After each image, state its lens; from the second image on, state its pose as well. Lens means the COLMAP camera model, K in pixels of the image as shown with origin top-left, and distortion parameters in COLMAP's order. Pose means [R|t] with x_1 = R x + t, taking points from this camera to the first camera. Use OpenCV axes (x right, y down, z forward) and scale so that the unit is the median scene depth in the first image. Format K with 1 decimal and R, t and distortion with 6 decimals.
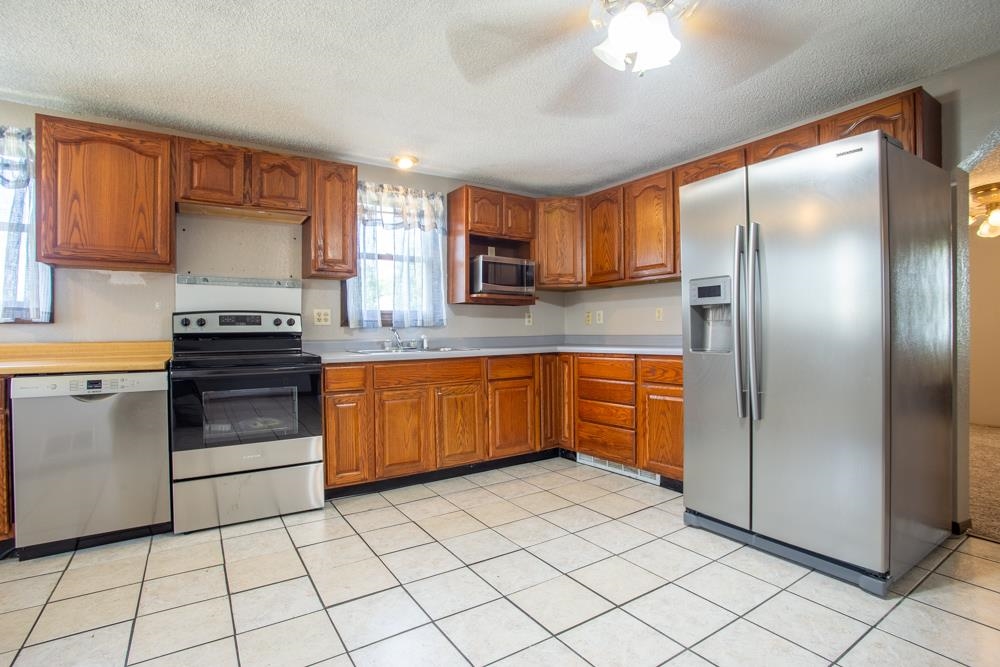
lens RADIAL K [[488.8, 0, 503.4], [0, 488.8, 334.2], [0, 0, 1]] dist [-0.070554, 0.026250]
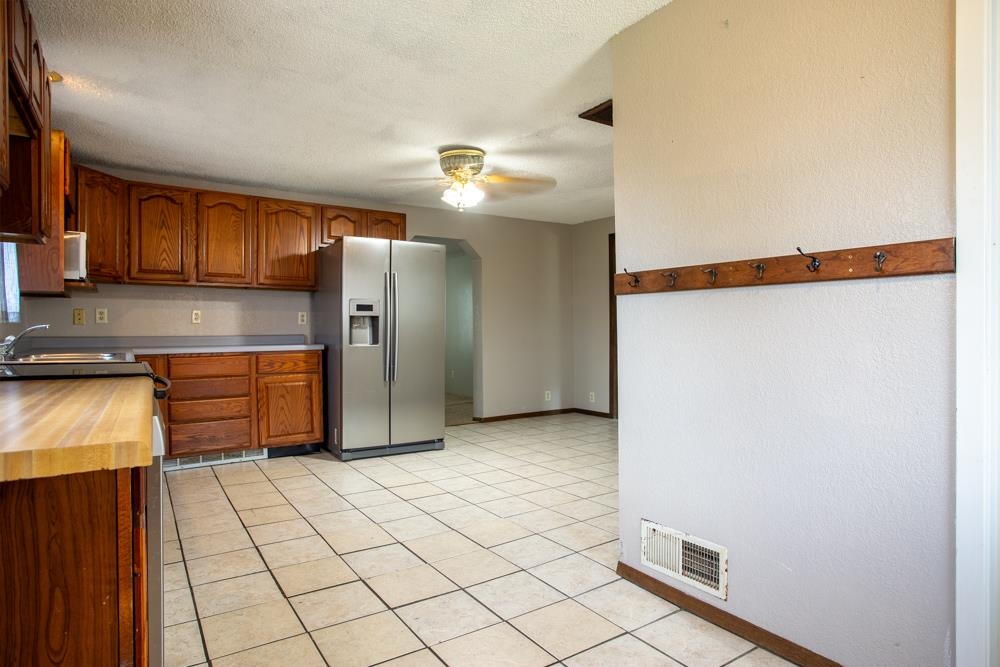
lens RADIAL K [[554.5, 0, 500.0], [0, 554.5, 333.5], [0, 0, 1]] dist [-0.037841, -0.000083]
pose [[-0.007673, 0.004603, 0.999960, -1.078629], [0.005232, 0.999976, -0.004563, 0.006646], [-0.999957, 0.005197, -0.007697, 0.417679]]
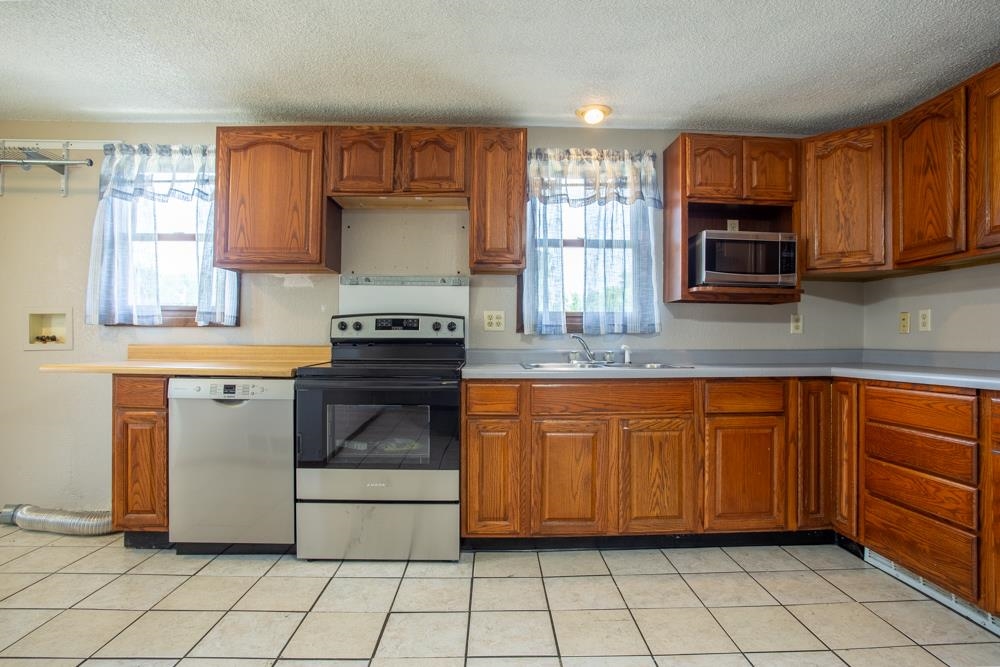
lens RADIAL K [[544.4, 0, 500.0], [0, 544.4, 333.5], [0, 0, 1]] dist [-0.075257, 0.038641]
pose [[0.850740, 0.008269, -0.525522, 0.130986], [-0.017026, 0.999785, -0.011831, -0.003282], [0.525311, 0.019013, 0.850698, 0.246759]]
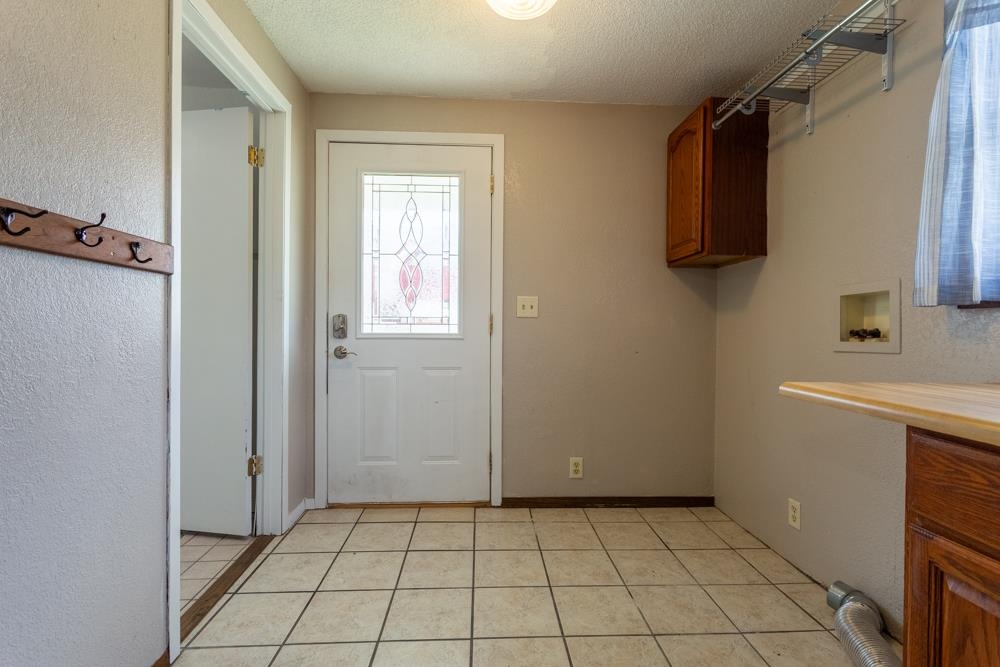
lens RADIAL K [[474.1, 0, 502.9], [0, 474.1, 332.8], [0, 0, 1]] dist [-0.000750, 0.000705]
pose [[-0.497699, 0.012434, -0.867261, -0.425241], [-0.009136, 0.999767, 0.019576, 0.001250], [0.867302, 0.017667, -0.497469, 0.551103]]
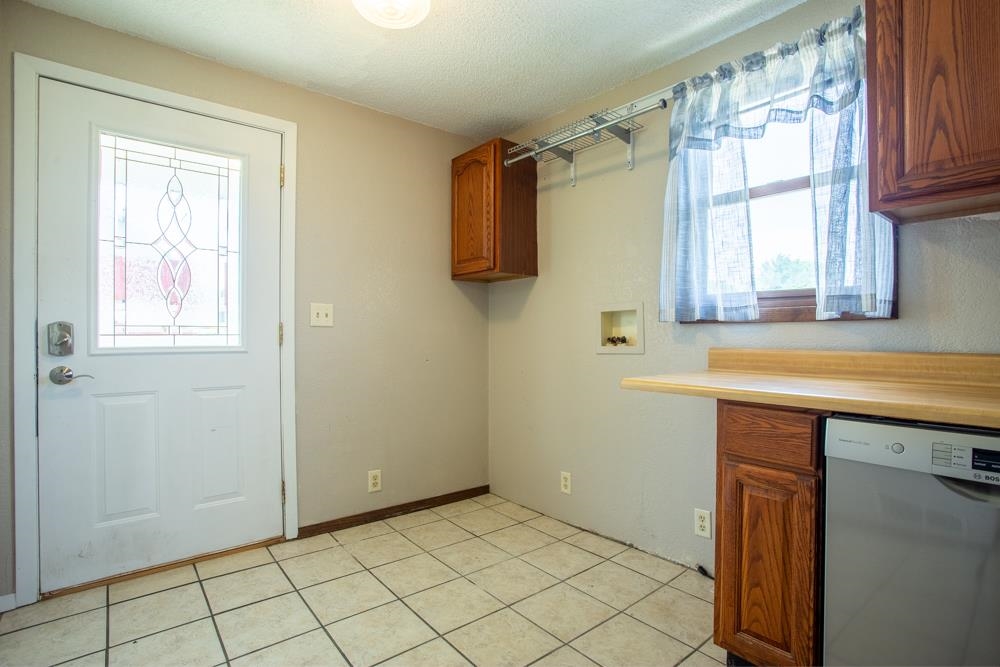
lens RADIAL K [[488.8, 0, 503.4], [0, 488.8, 334.2], [0, 0, 1]] dist [-0.070554, 0.026250]
pose [[0.118031, 0.006918, -0.992986, -0.360887], [-0.006206, 0.999961, 0.006229, -0.004042], [0.992990, 0.005428, 0.118070, 0.366285]]
